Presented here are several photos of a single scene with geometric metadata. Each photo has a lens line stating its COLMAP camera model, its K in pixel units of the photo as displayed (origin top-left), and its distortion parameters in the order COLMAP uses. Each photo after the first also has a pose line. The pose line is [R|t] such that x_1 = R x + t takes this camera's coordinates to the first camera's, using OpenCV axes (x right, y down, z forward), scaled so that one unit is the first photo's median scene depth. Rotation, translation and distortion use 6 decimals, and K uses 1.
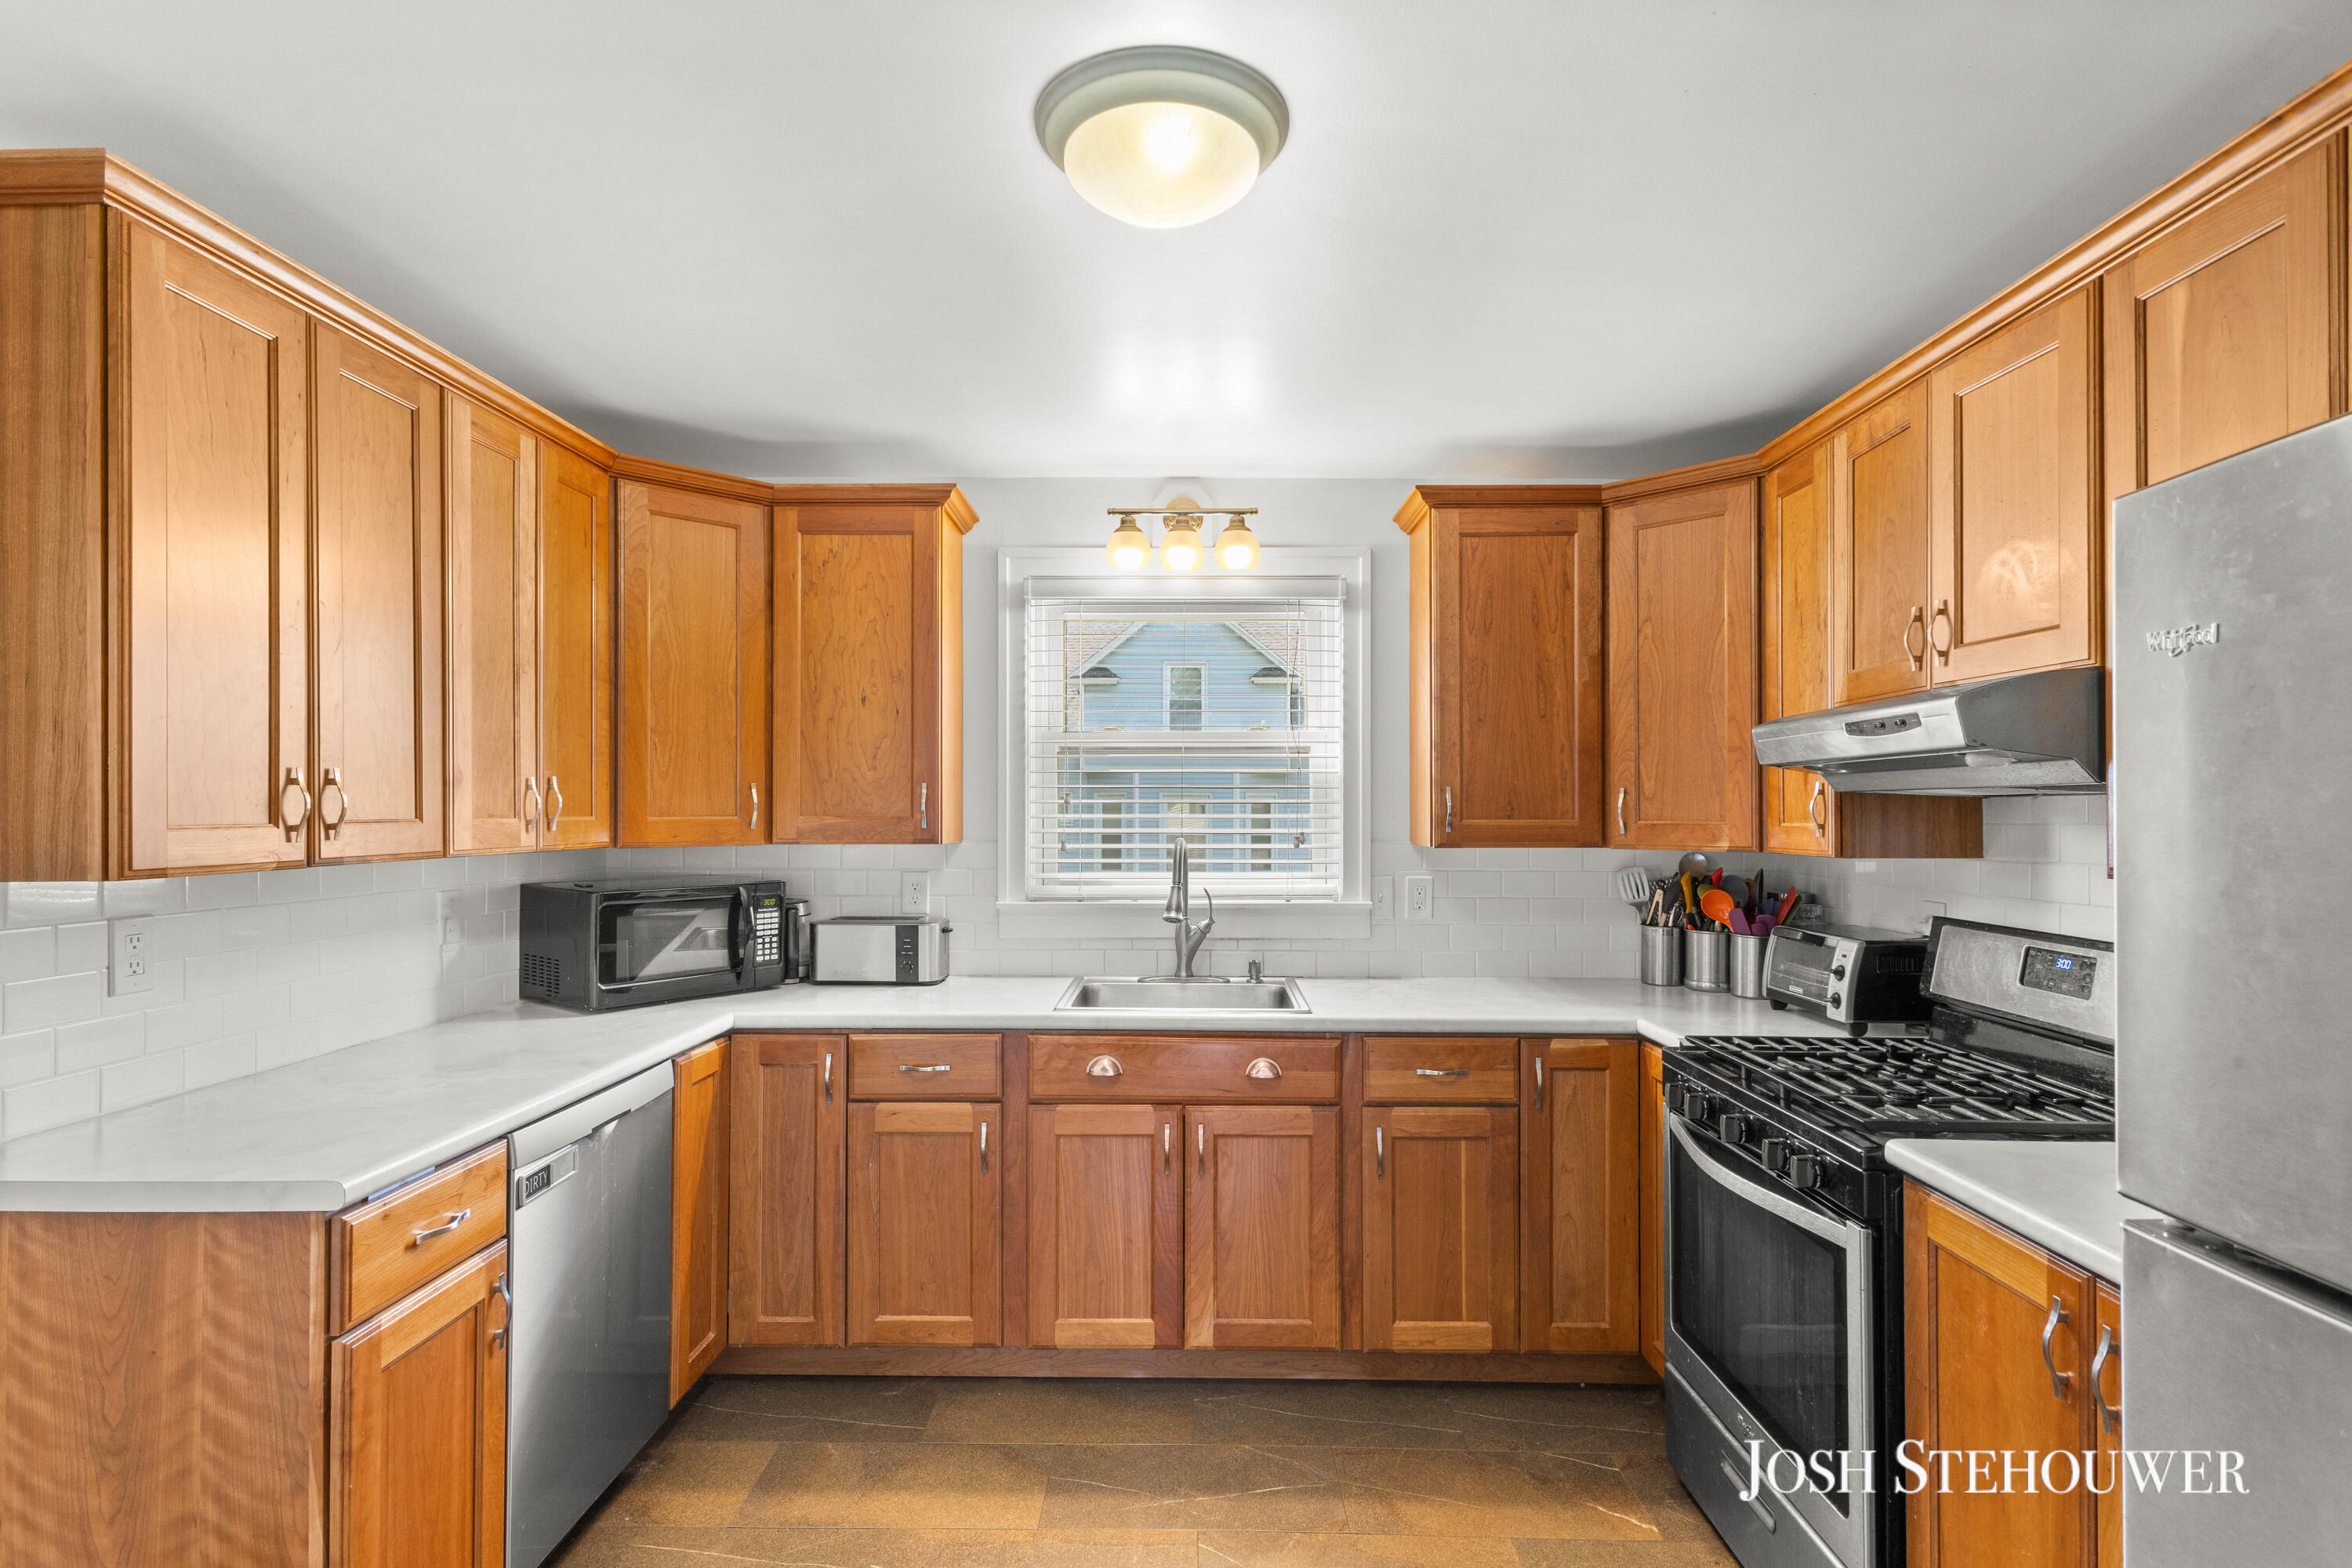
lens RADIAL K [[1185.4, 0, 1177.9], [0, 1185.4, 802.9], [0, 0, 1]] dist [0.013505, -0.000001]
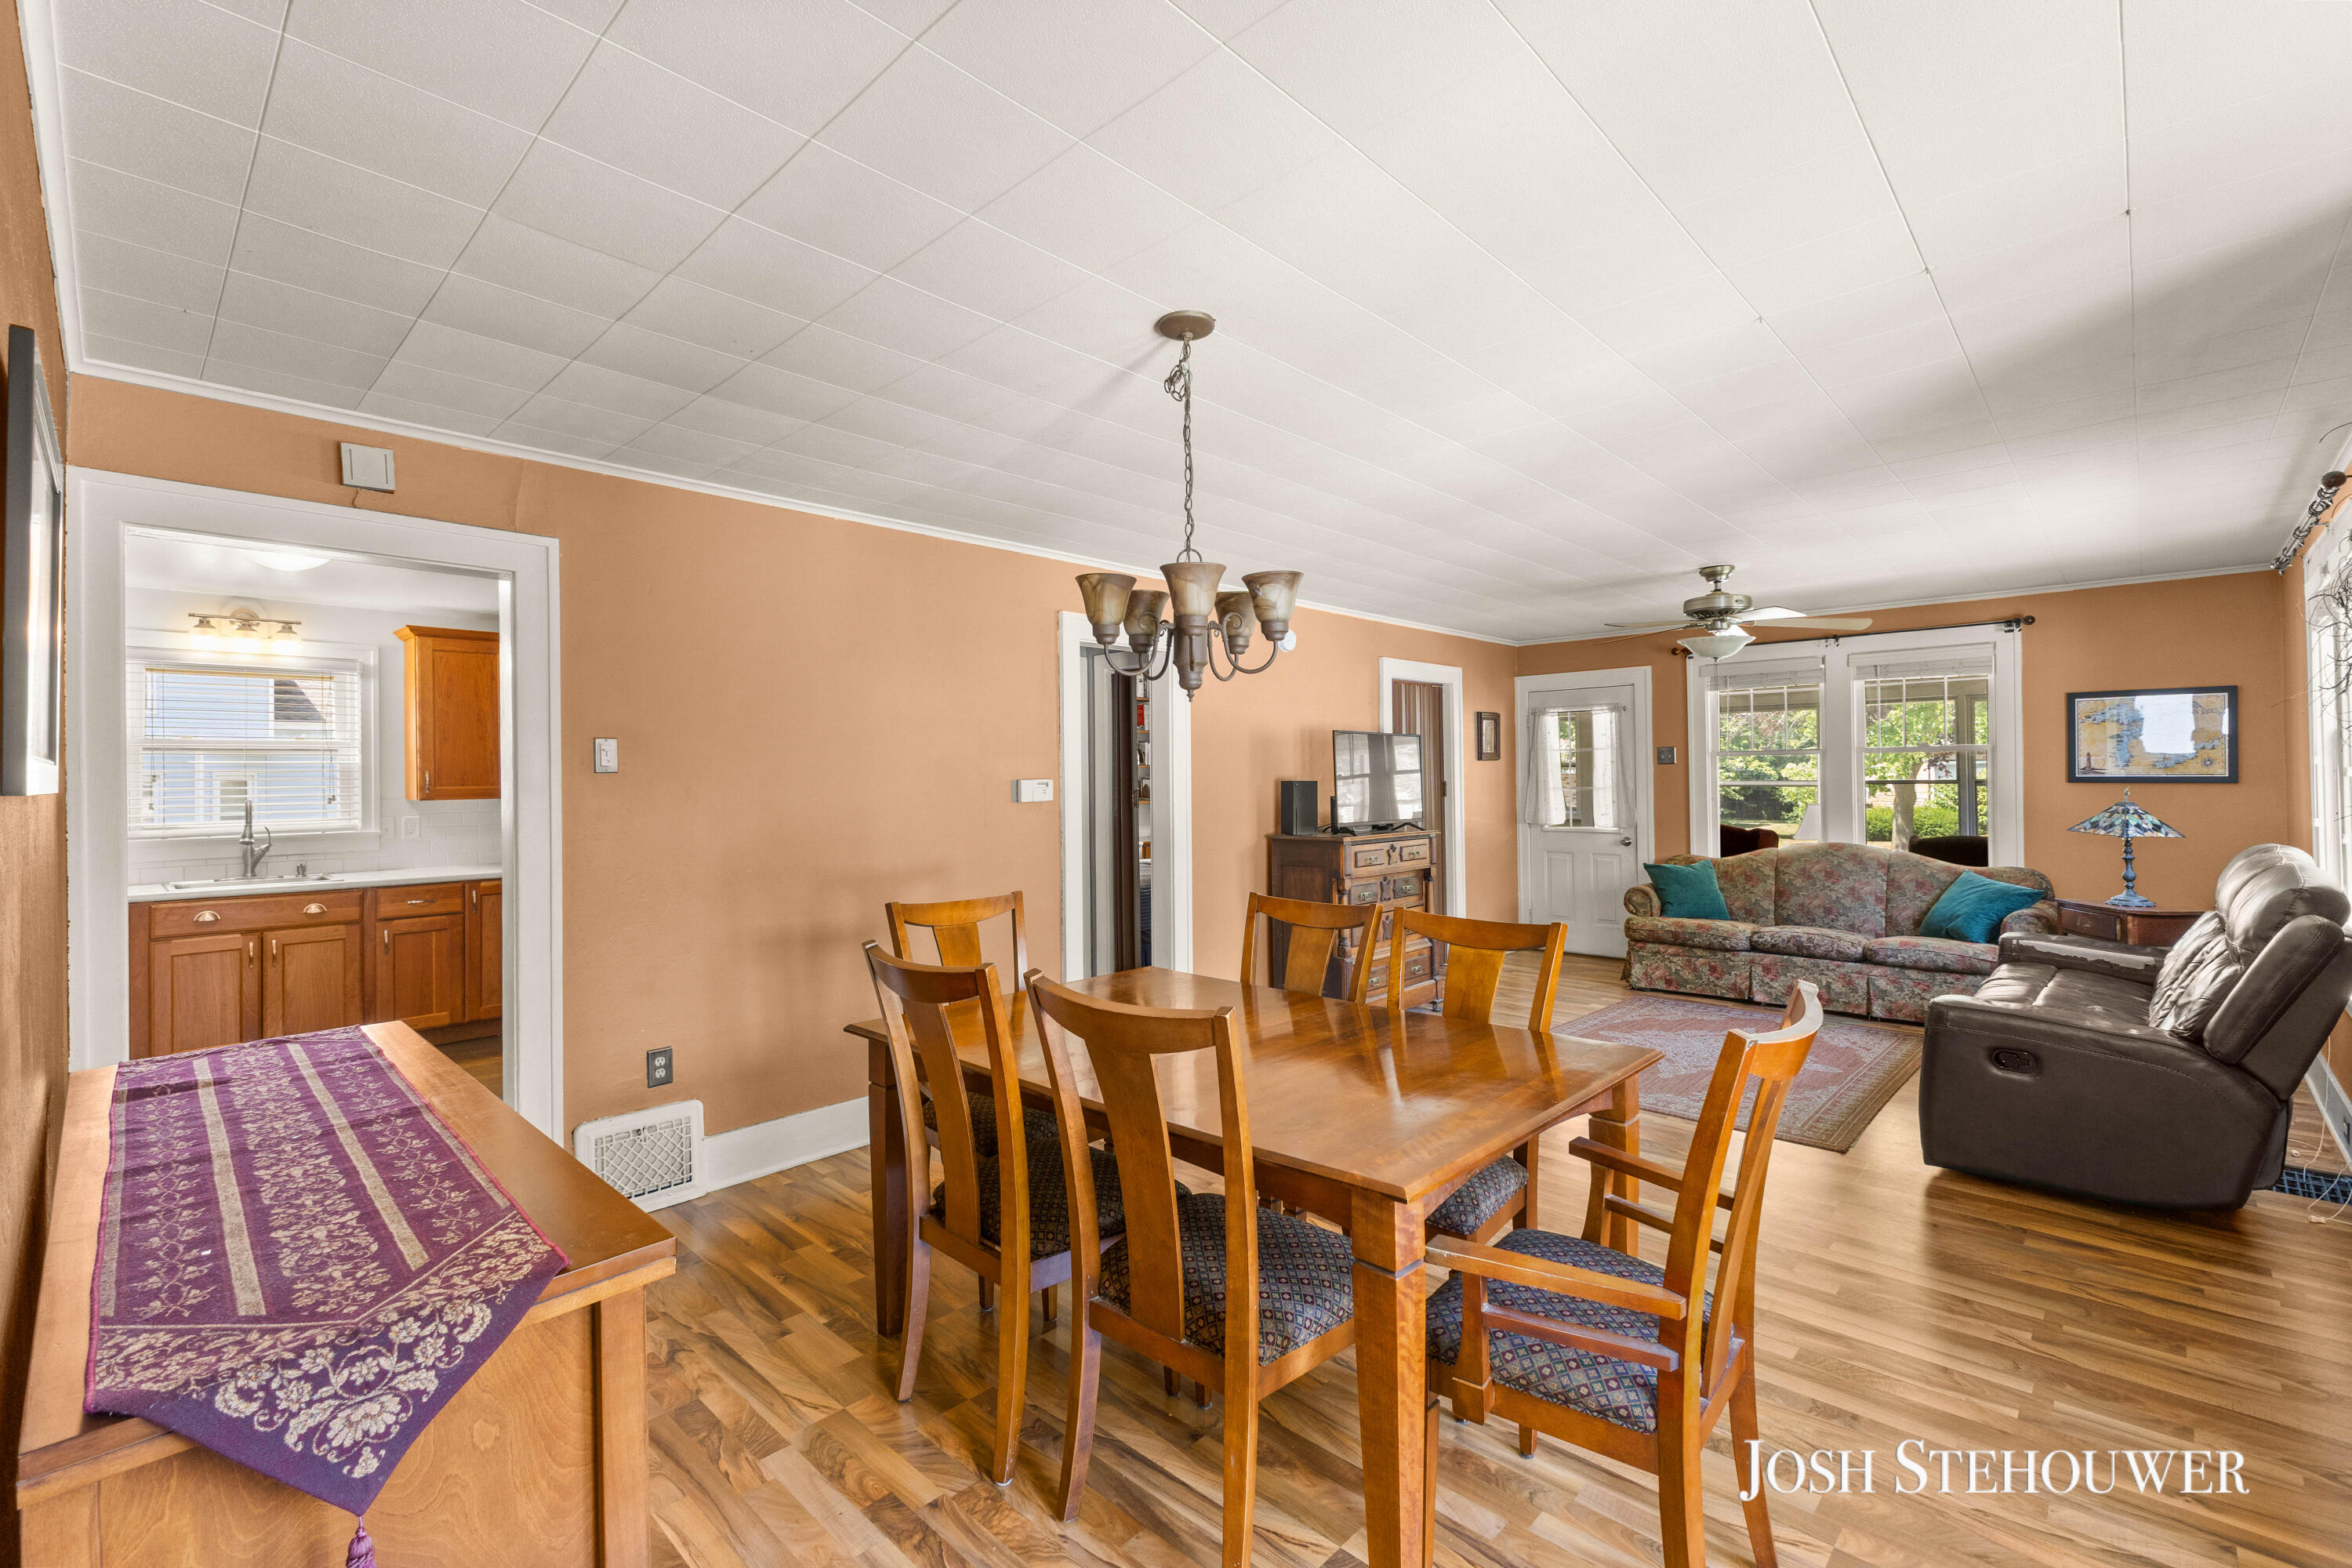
lens RADIAL K [[1025.3, 0, 1188.1], [0, 1025.3, 771.9], [0, 0, 1]] dist [0.008673, -0.000239]
pose [[0.678349, -0.005363, 0.734720, -0.211932], [0.007735, 0.999970, 0.000158, -0.002248], [-0.734699, 0.005576, 0.678370, -1.319378]]
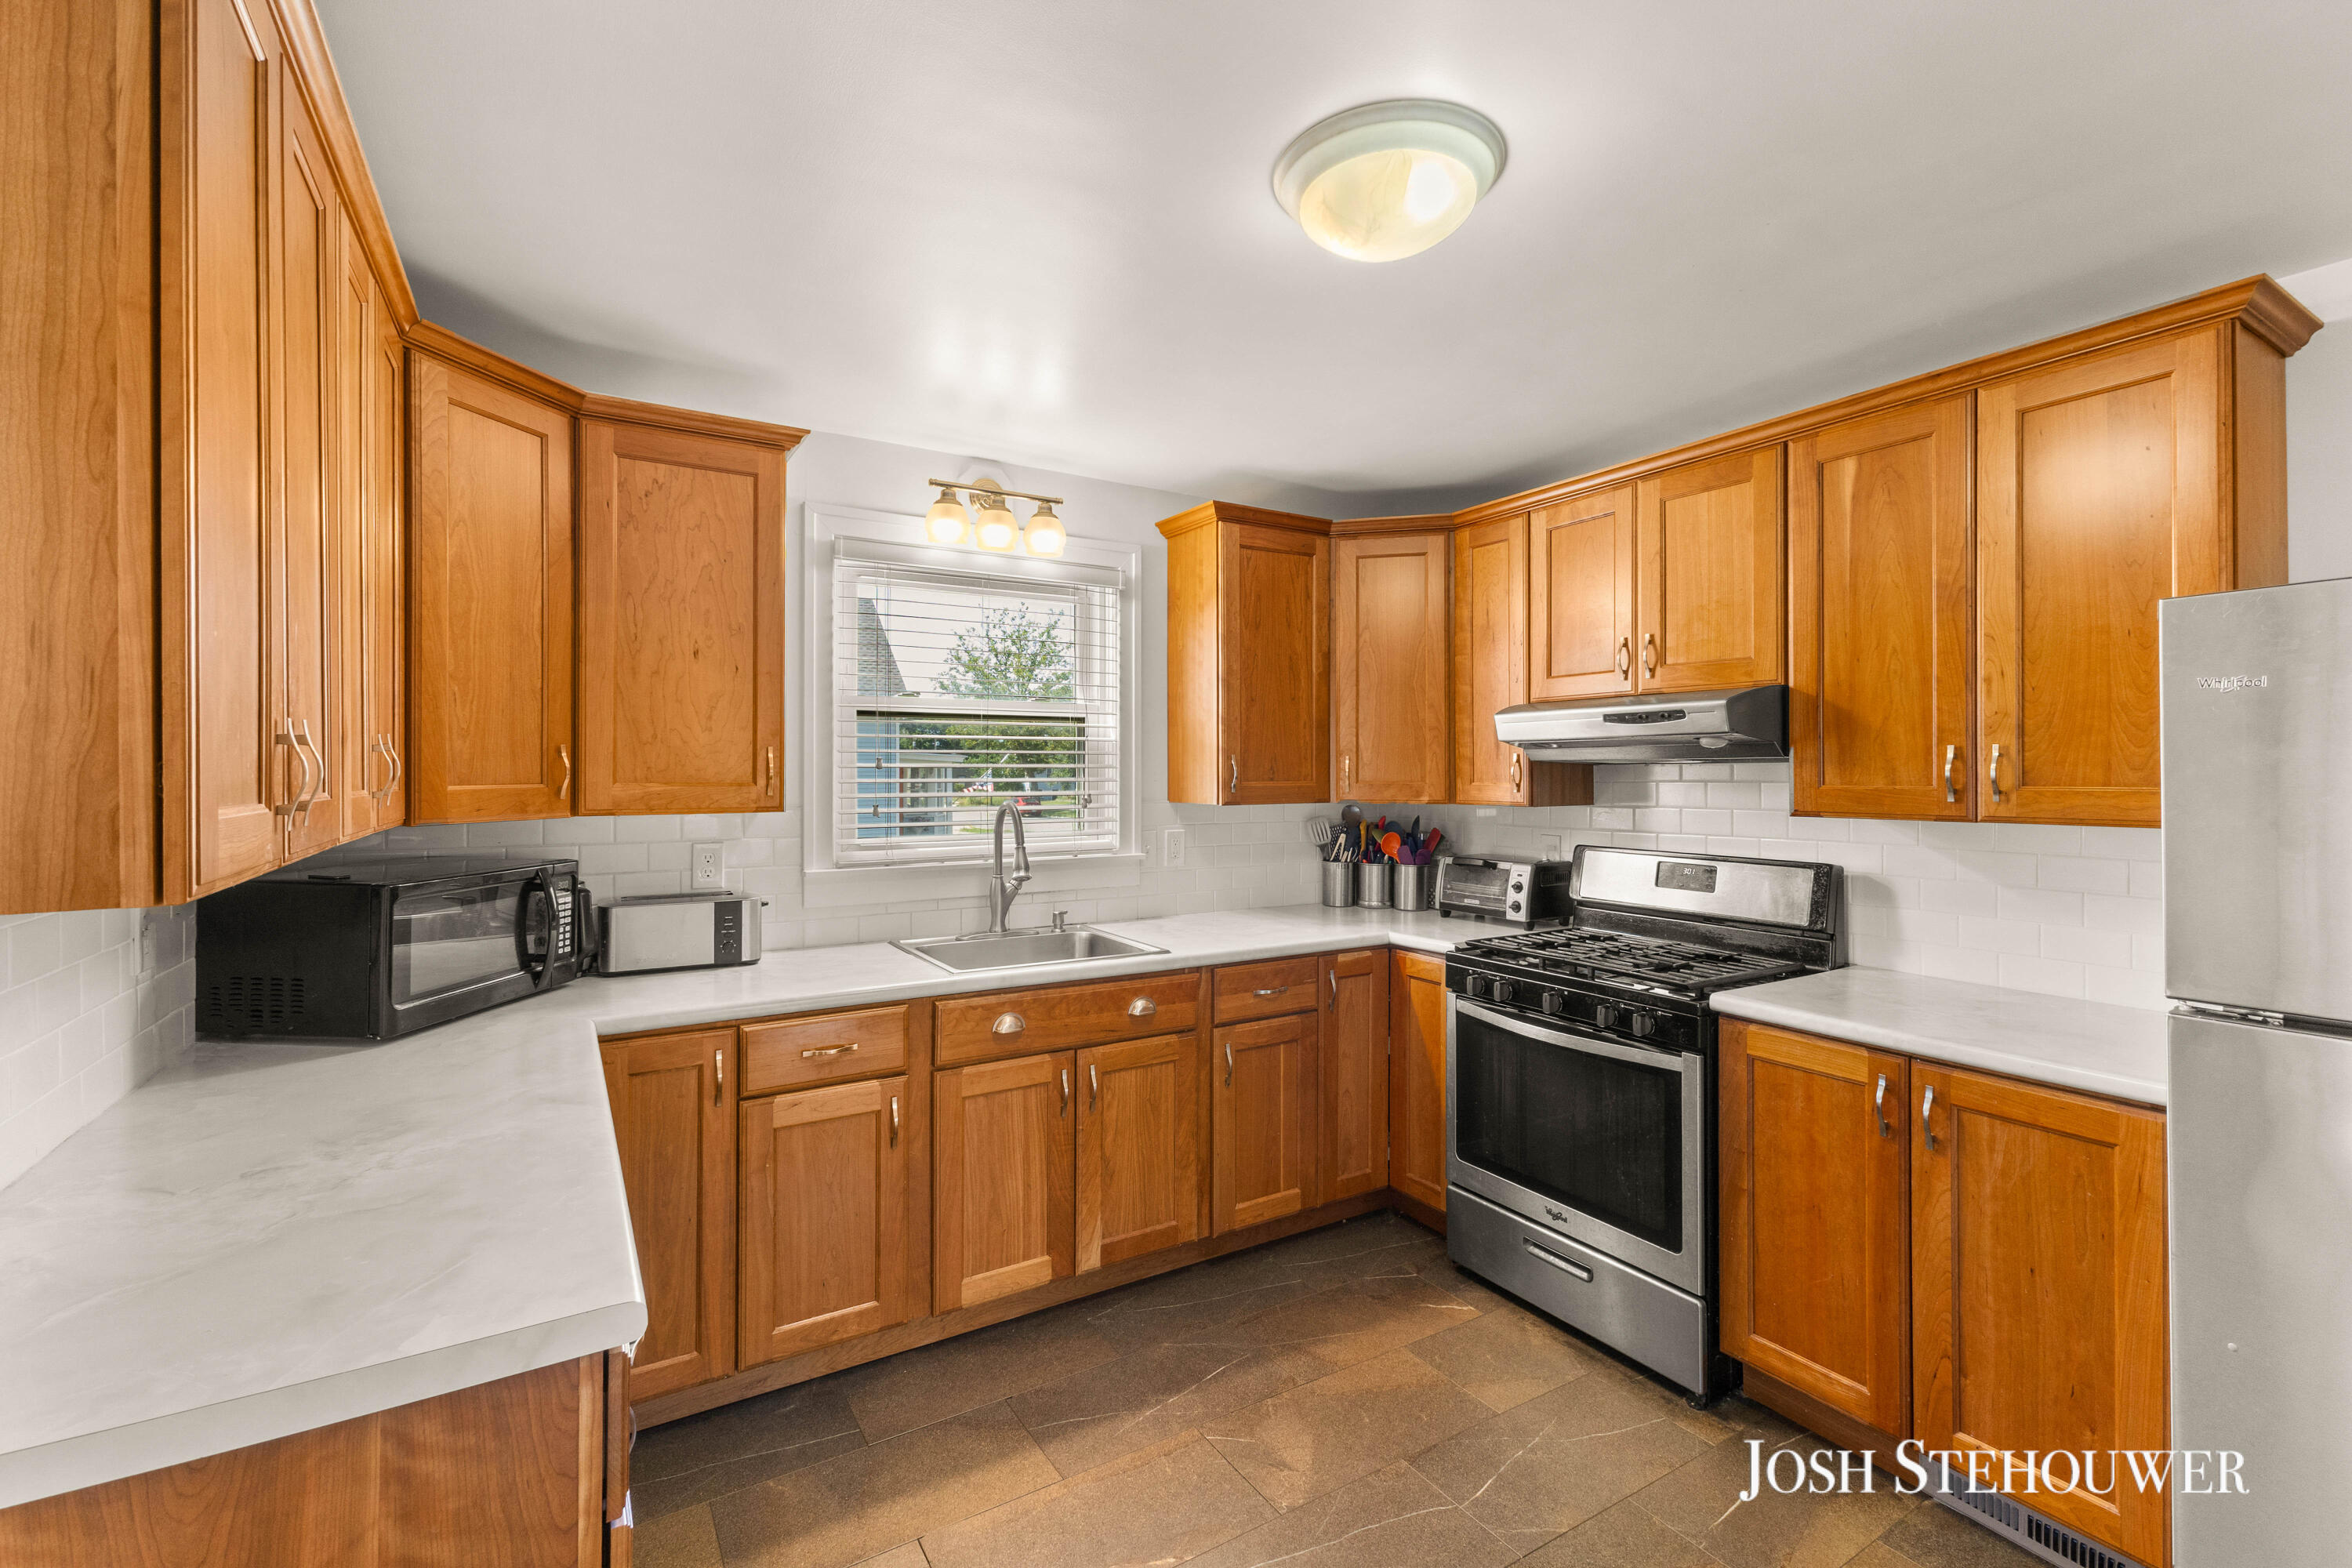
lens RADIAL K [[1025.3, 0, 1177.6], [0, 1025.3, 769.4], [0, 0, 1]] dist [0.008673, -0.000239]
pose [[0.845593, -0.001222, 0.533827, -0.409381], [-0.001309, 0.999990, 0.004362, -0.003076], [-0.533827, -0.004387, 0.845582, 0.164732]]
